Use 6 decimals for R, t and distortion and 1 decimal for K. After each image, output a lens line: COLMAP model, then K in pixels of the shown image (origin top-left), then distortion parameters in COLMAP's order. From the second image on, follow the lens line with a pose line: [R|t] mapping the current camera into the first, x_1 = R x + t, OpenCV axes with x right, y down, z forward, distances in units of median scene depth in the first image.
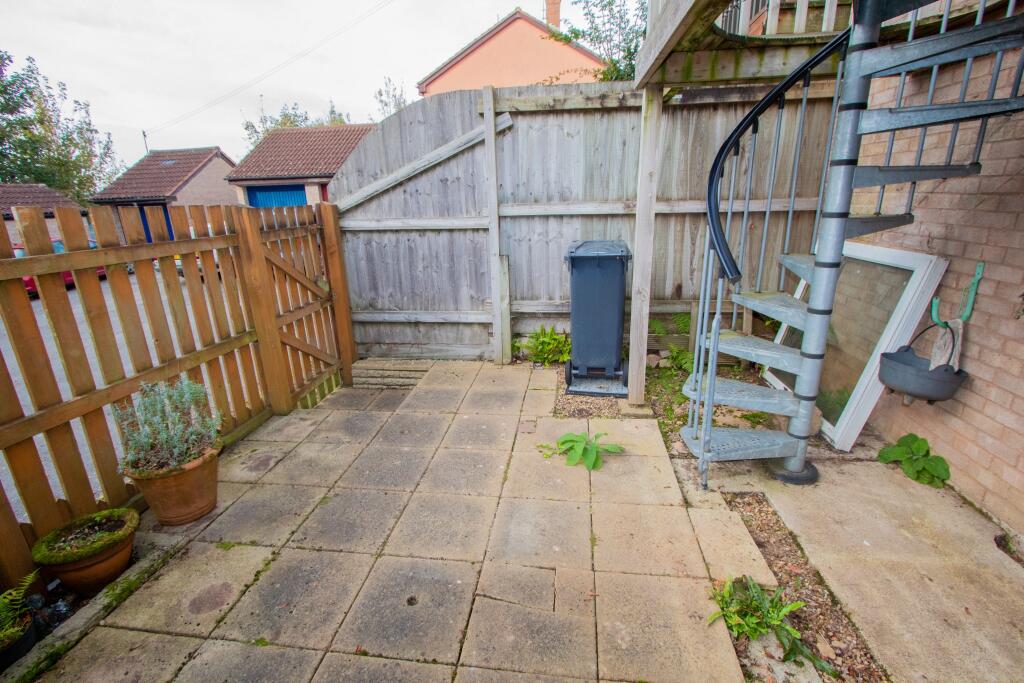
lens RADIAL K [[495.4, 0, 512.0], [0, 495.4, 341.5], [0, 0, 1]] dist [-0.000266, -0.000107]
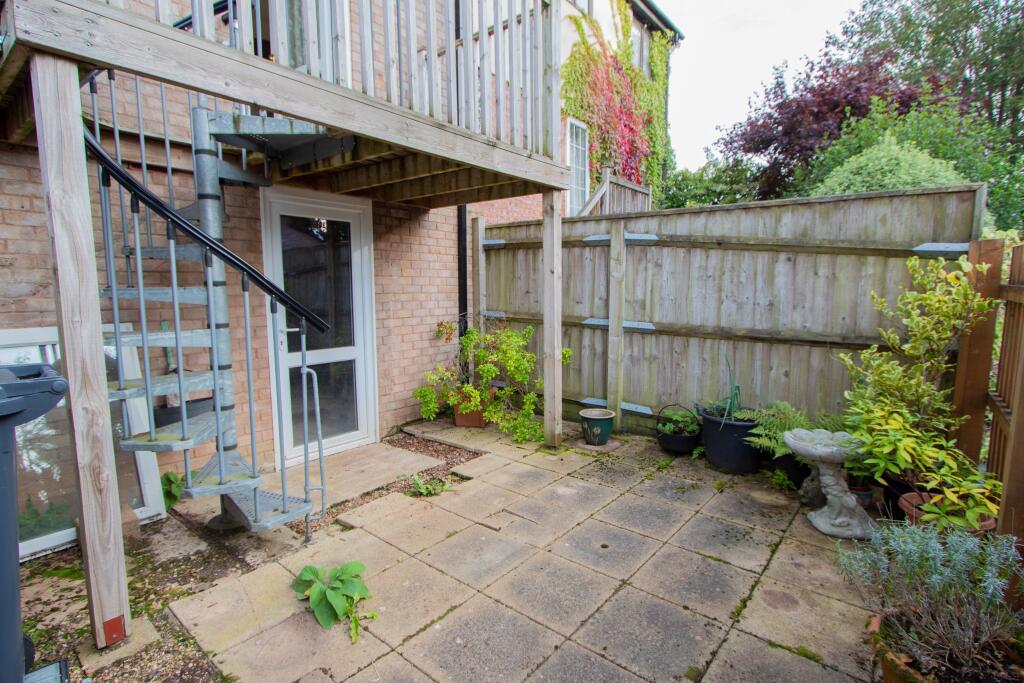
lens RADIAL K [[495.4, 0, 512.0], [0, 495.4, 341.5], [0, 0, 1]] dist [-0.000266, -0.000107]
pose [[-0.843045, -0.038411, 0.536469, -0.571748], [0.180146, 0.919667, 0.348941, -0.415253], [-0.506776, 0.390816, -0.768401, 1.623053]]
